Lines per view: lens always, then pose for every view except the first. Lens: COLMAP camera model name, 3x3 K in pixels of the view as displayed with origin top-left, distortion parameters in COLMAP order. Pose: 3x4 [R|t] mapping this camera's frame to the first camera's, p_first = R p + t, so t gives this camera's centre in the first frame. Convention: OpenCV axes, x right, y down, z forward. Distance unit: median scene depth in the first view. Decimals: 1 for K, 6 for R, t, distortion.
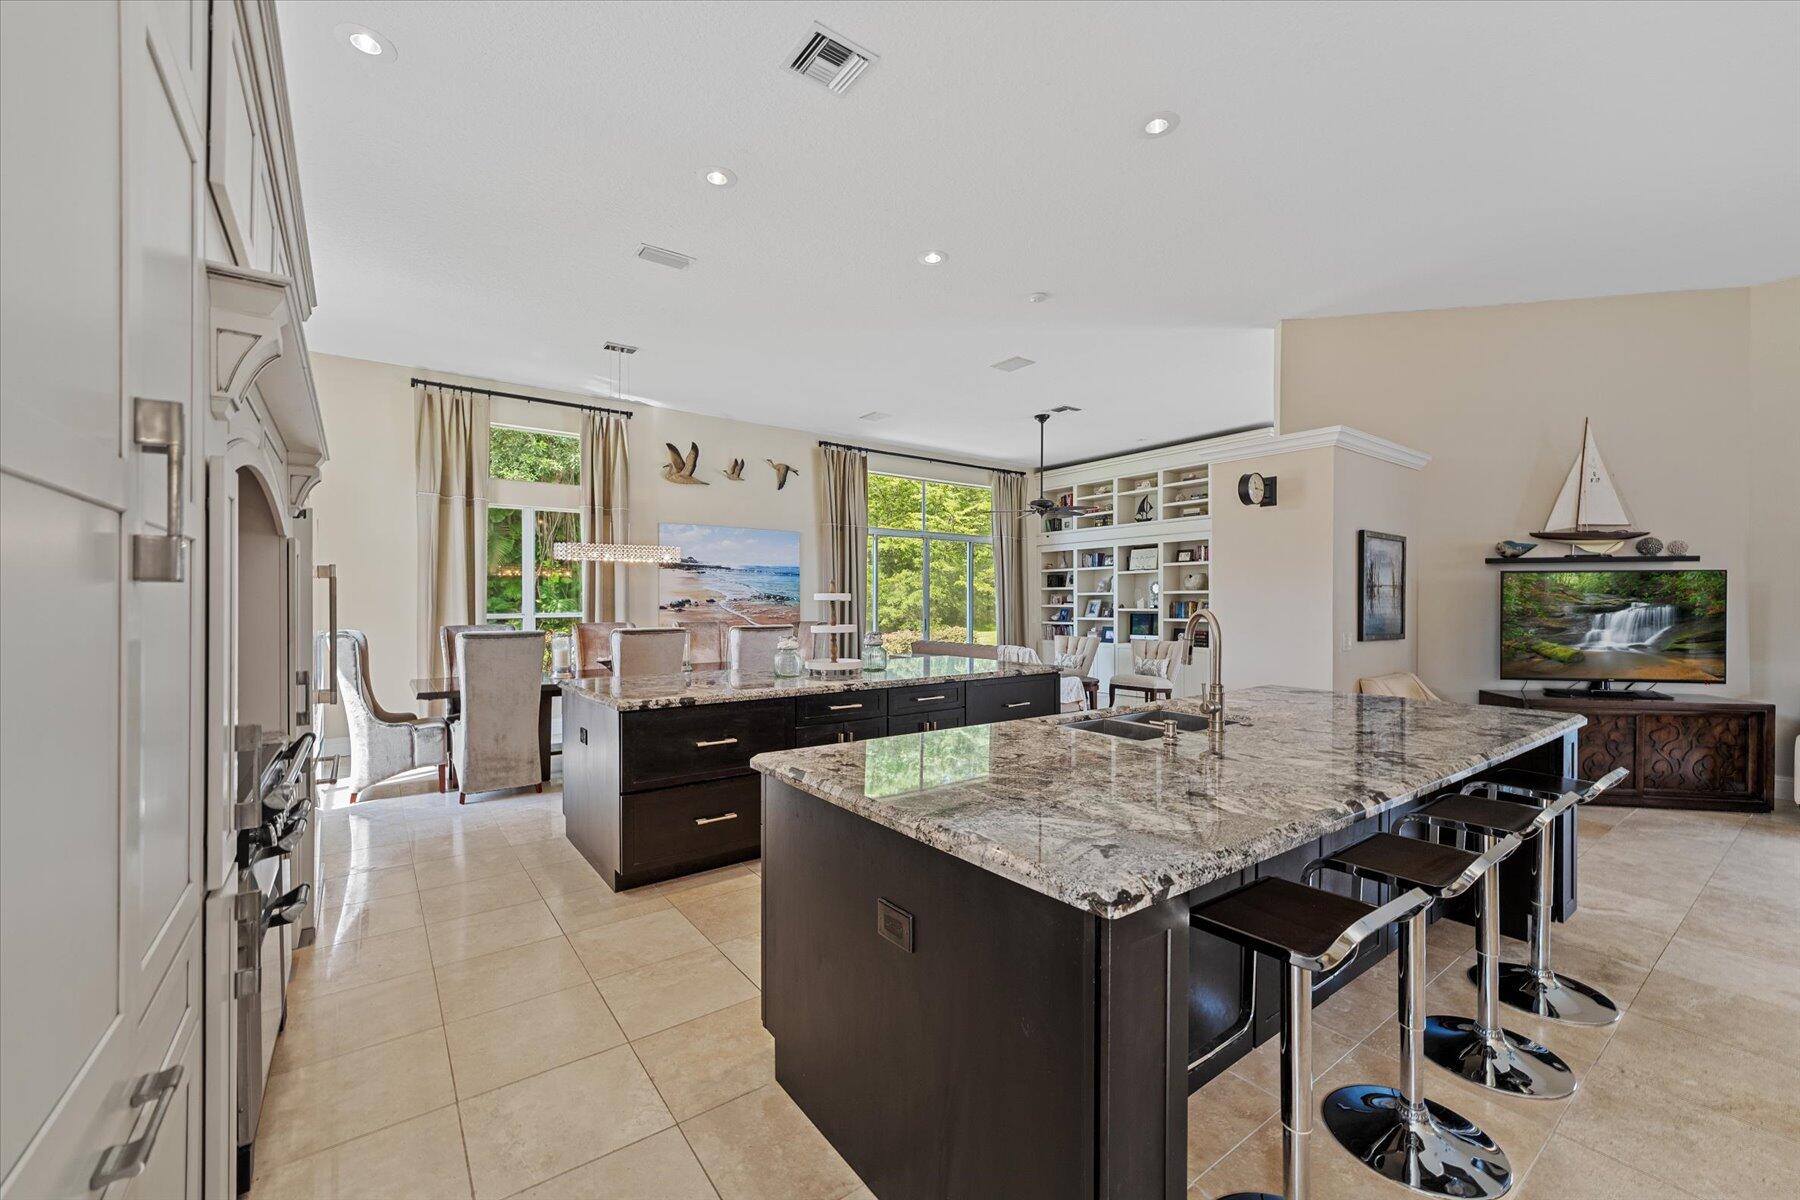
lens RADIAL K [[722.4, 0, 903.6], [0, 722.4, 609.1], [0, 0, 1]] dist [0.000011, 0.000055]
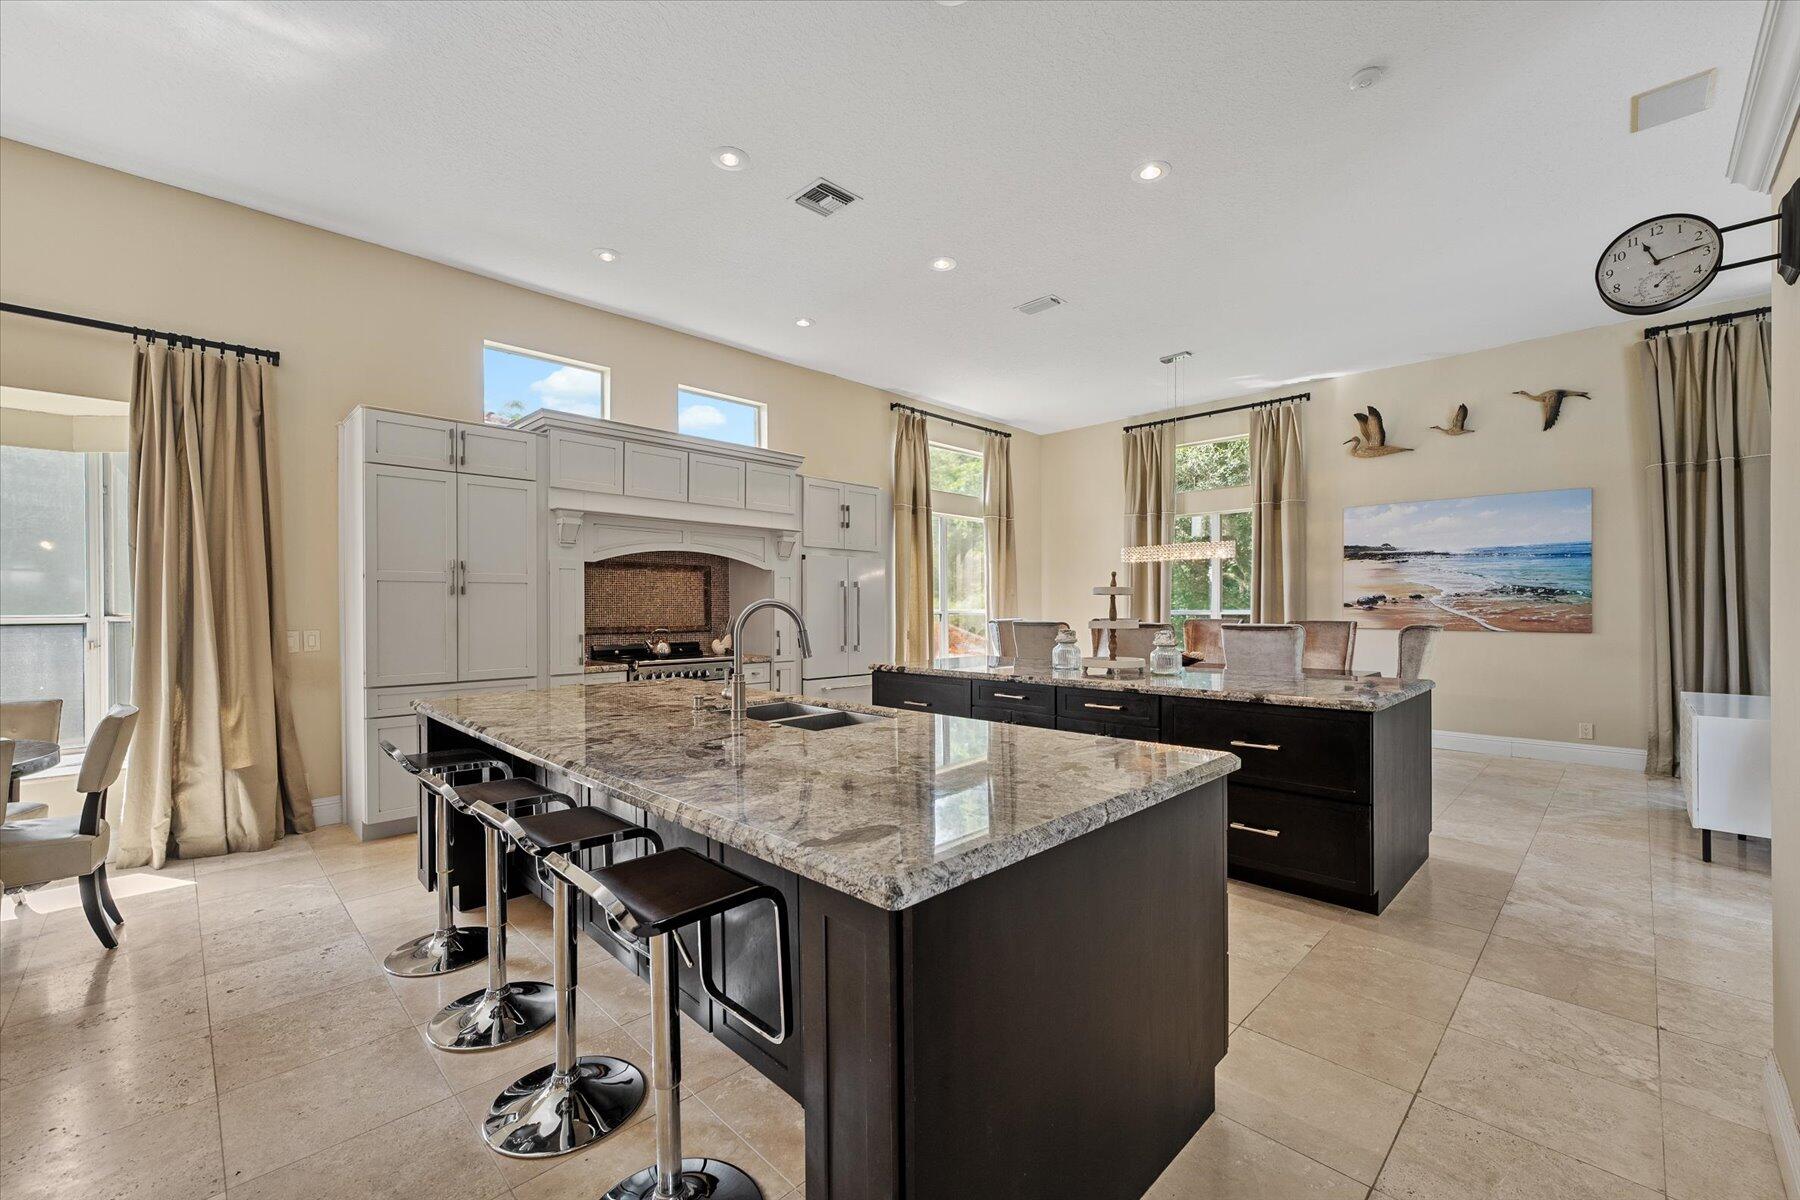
lens RADIAL K [[717.7, 0, 900.0], [0, 717.7, 600.0], [0, 0, 1]] dist [0.000667, 0.000664]
pose [[0.135776, -0.004834, -0.990728, 0.428640], [-0.008317, 0.999947, -0.006018, 0.001604], [0.990705, 0.009058, 0.135728, 0.331170]]
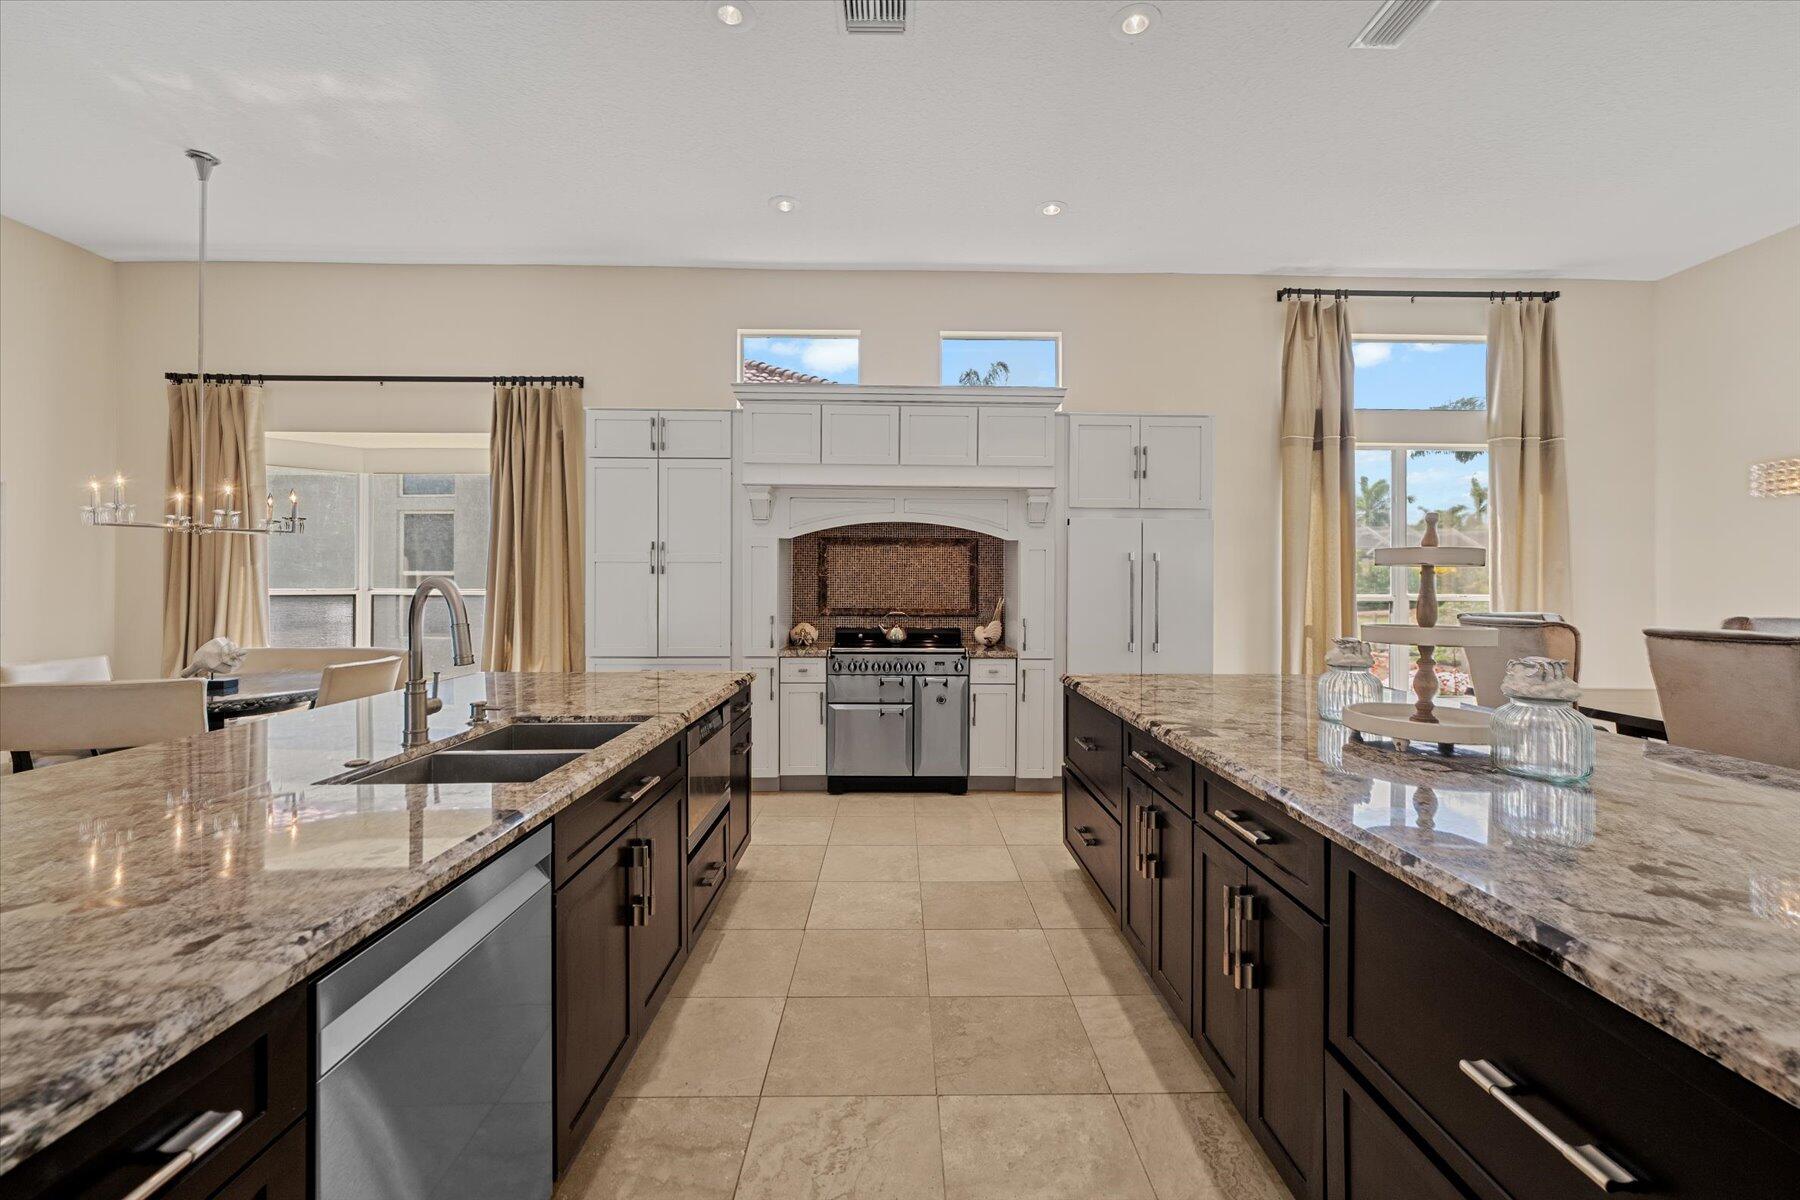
lens RADIAL K [[740.3, 0, 907.2], [0, 740.3, 581.3], [0, 0, 1]] dist [-0.002901, -0.000126]
pose [[-0.580091, -0.004738, -0.814538, 0.231150], [-0.010242, 0.999946, 0.001478, 0.000371], [0.814487, 0.009200, -0.580109, 0.556133]]
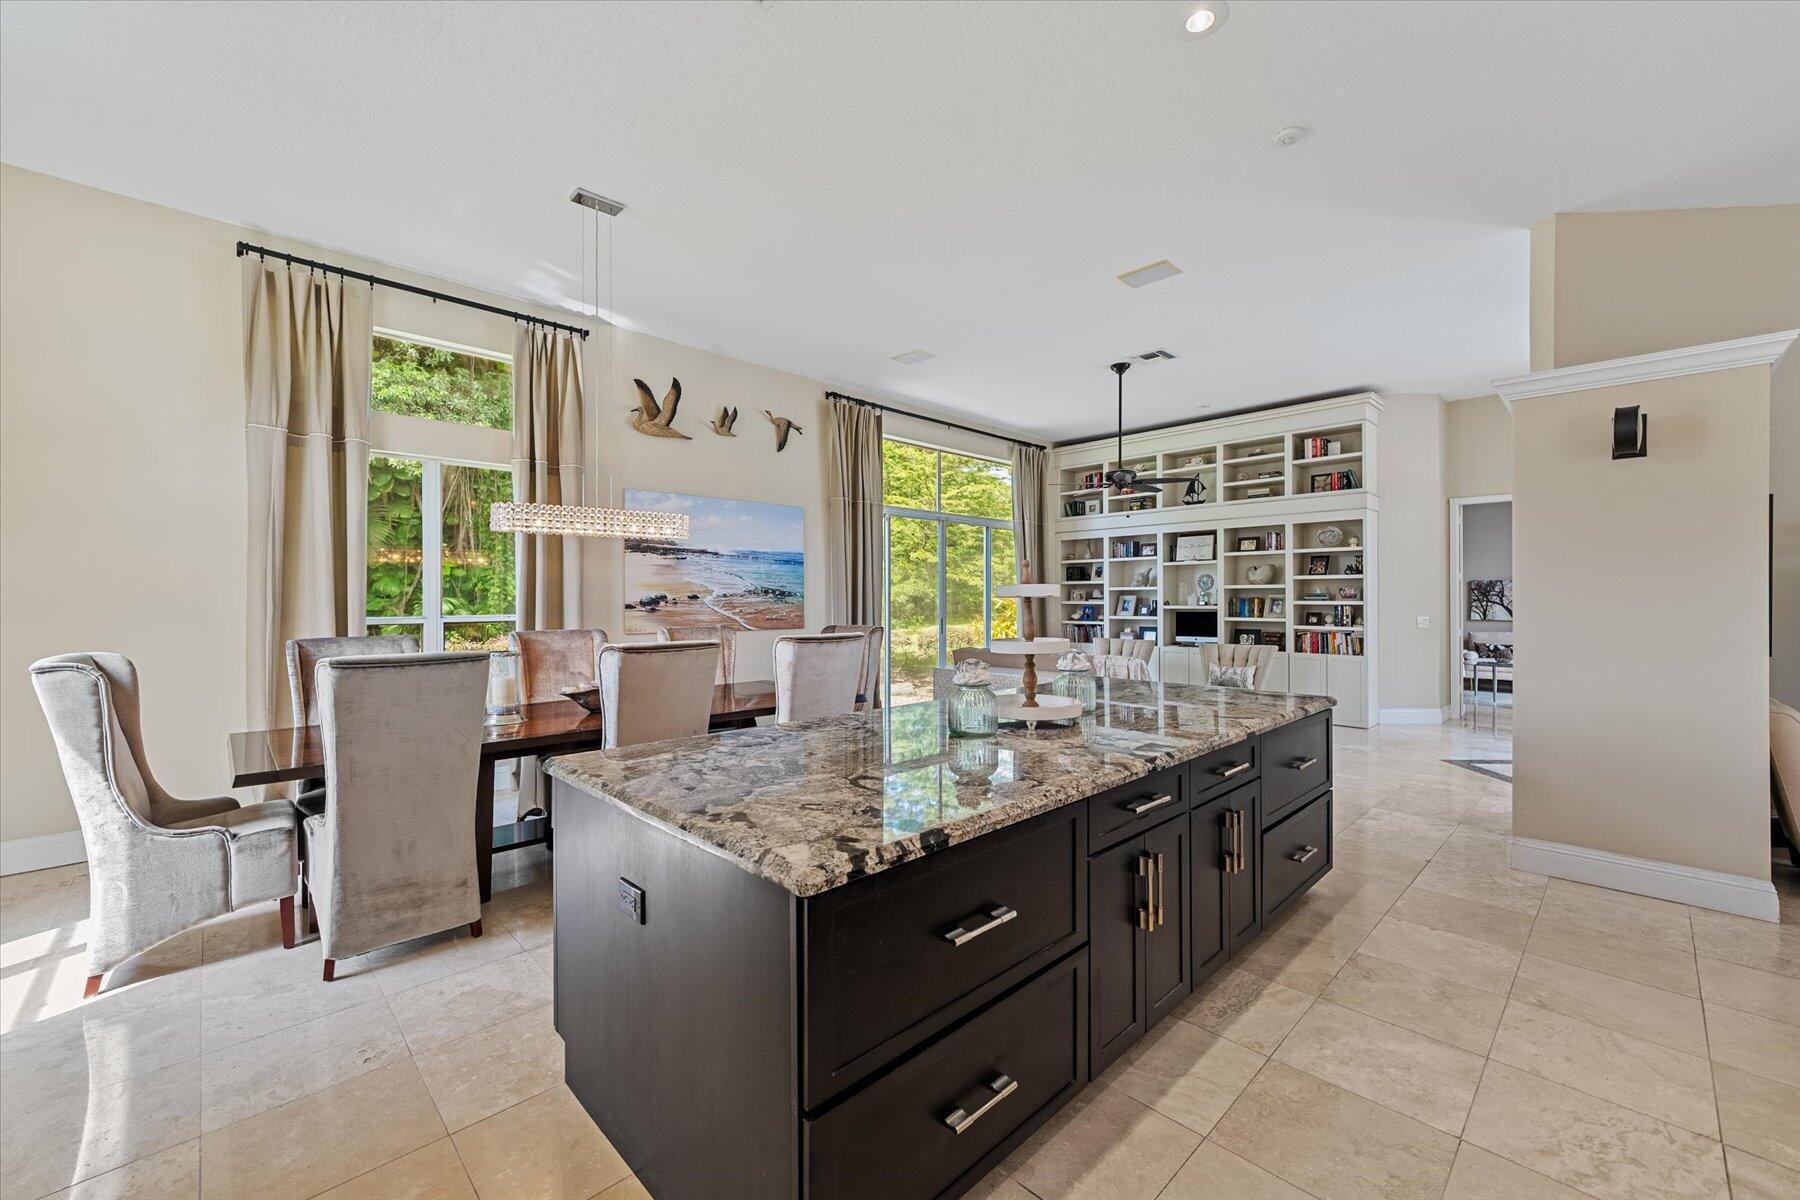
lens RADIAL K [[717.7, 0, 900.0], [0, 717.7, 600.0], [0, 0, 1]] dist [0.000667, 0.000664]
pose [[0.991271, -0.000883, 0.131837, -0.152644], [0.001735, 0.999978, -0.006343, -0.003272], [-0.131829, 0.006517, 0.991251, 0.242399]]
